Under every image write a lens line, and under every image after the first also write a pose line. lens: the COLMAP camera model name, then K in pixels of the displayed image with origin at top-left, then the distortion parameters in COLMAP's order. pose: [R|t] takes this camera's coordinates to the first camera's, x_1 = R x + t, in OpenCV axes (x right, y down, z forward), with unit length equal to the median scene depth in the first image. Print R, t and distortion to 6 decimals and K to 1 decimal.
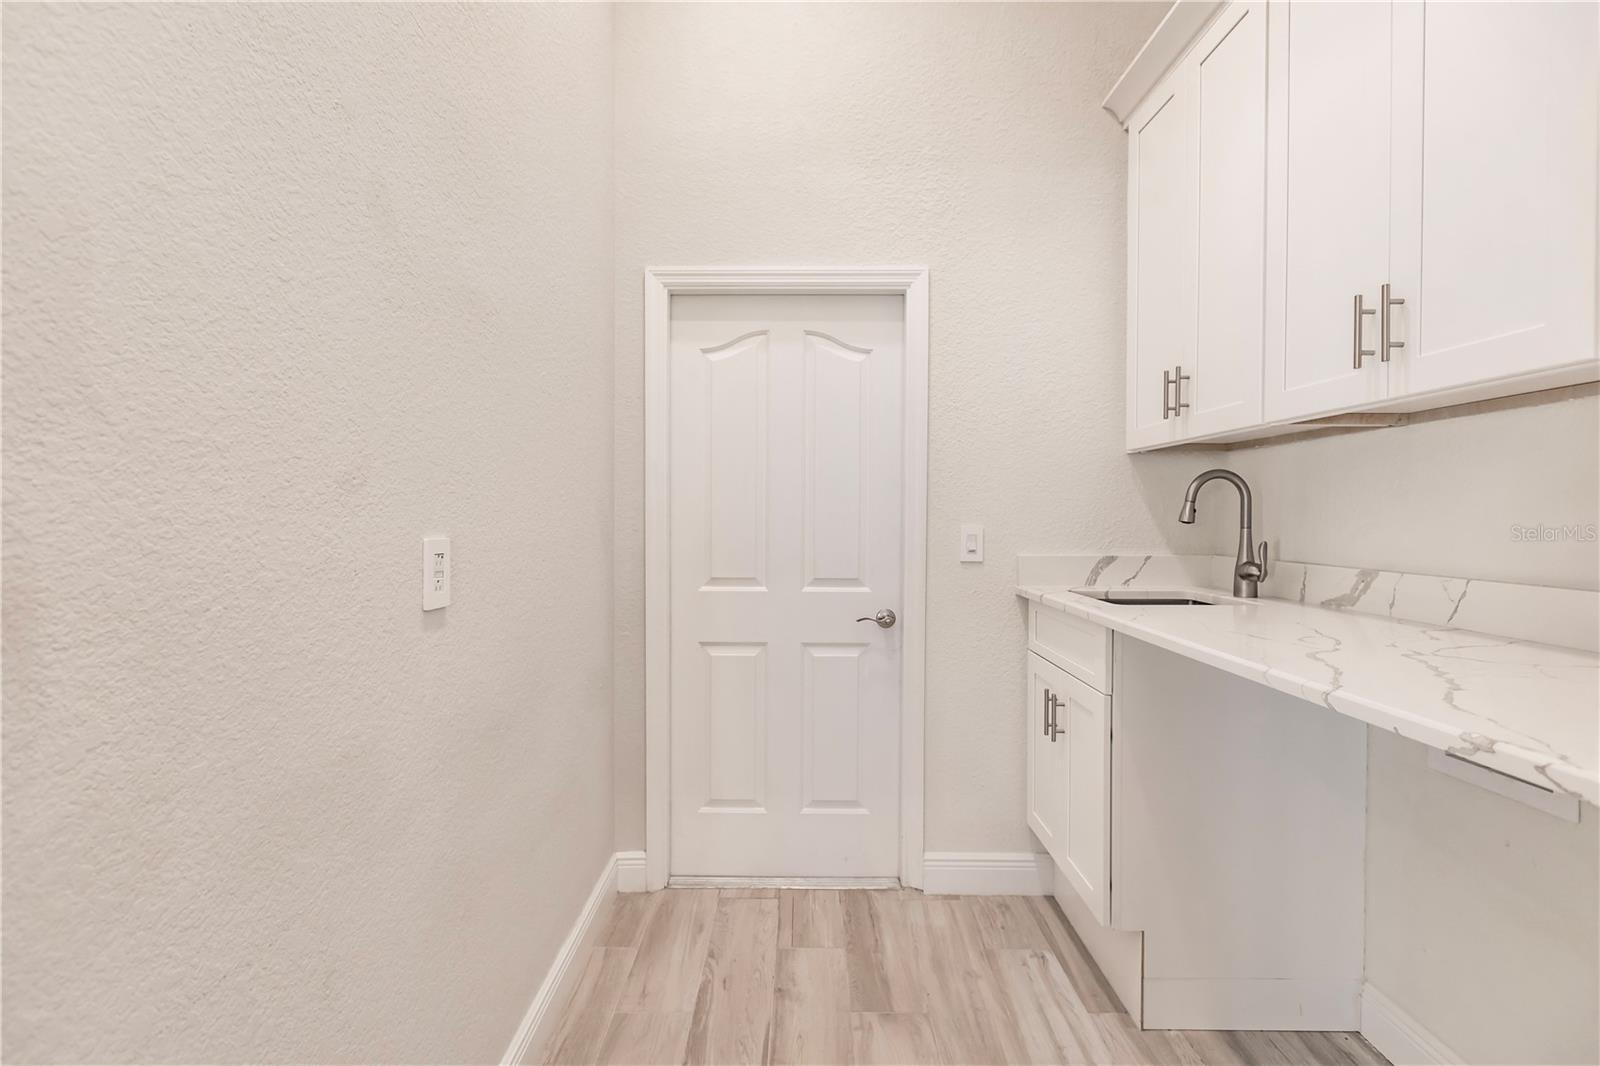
lens RADIAL K [[718.0, 0, 827.4], [0, 718.0, 525.4], [0, 0, 1]] dist [-0.000020, -0.000623]
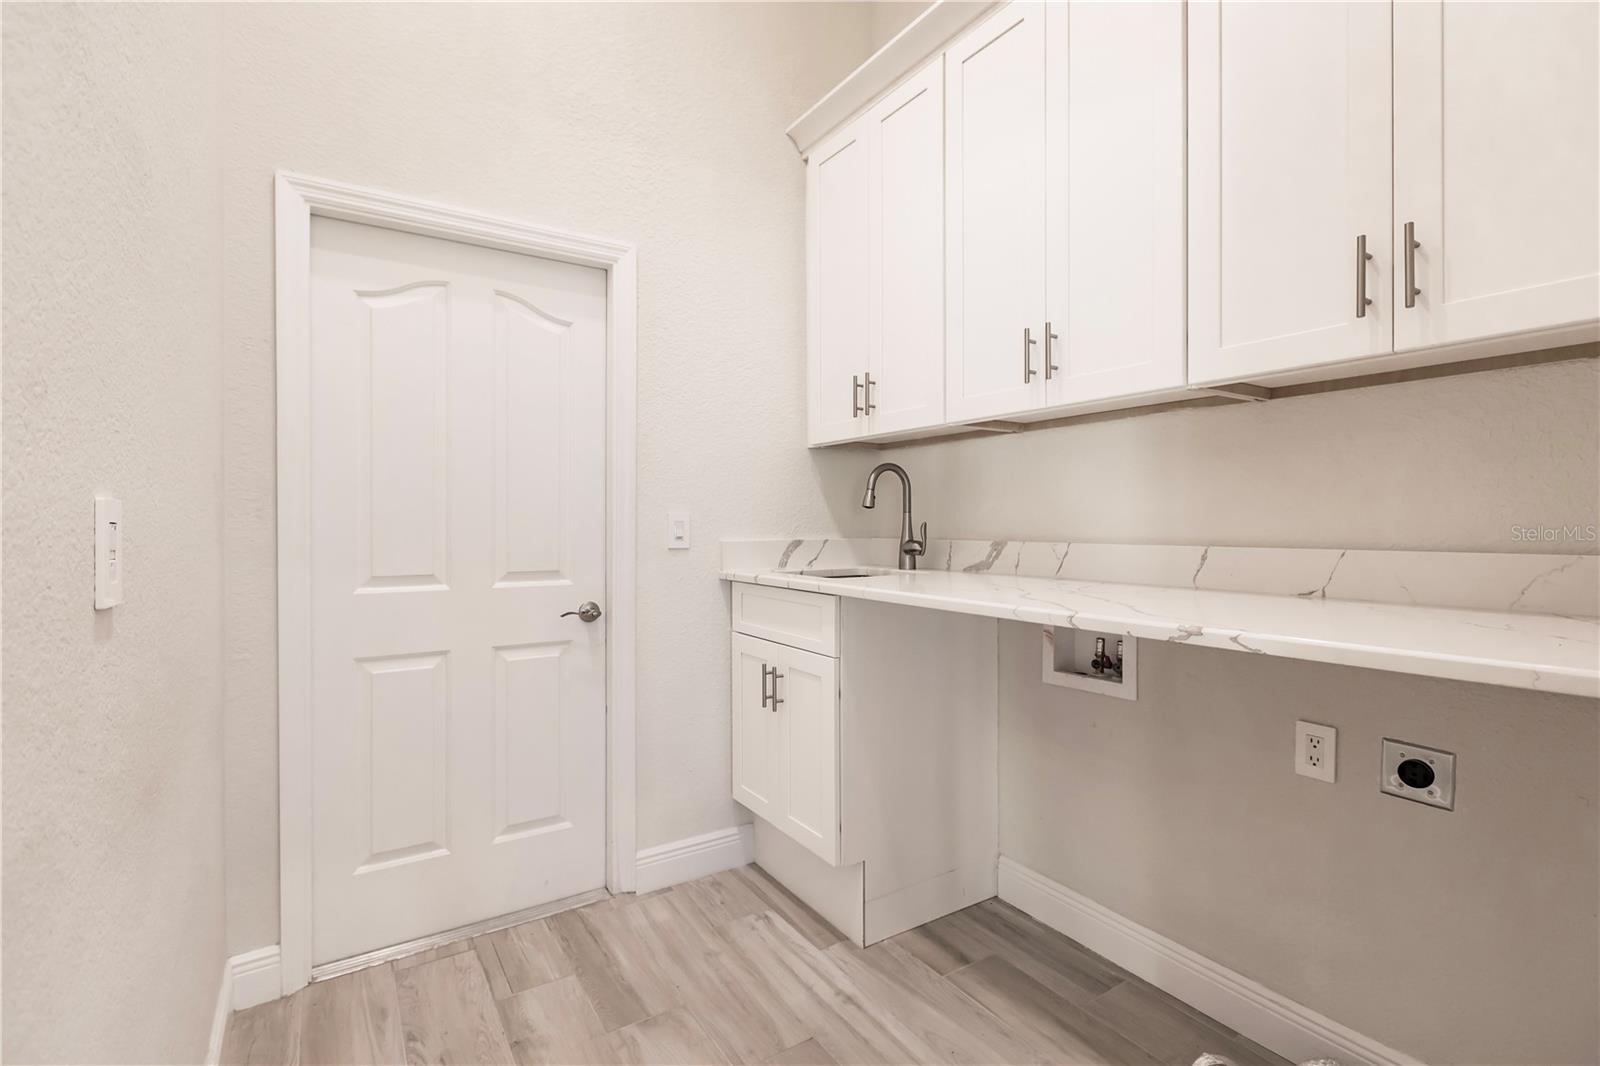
lens RADIAL K [[718.0, 0, 811.5], [0, 718.0, 525.9], [0, 0, 1]] dist [-0.000020, -0.000623]
pose [[0.838966, -0.008004, 0.544125, -0.203625], [0.014015, 0.999878, -0.006901, 0.031108], [-0.544003, 0.013416, 0.838976, 0.064269]]
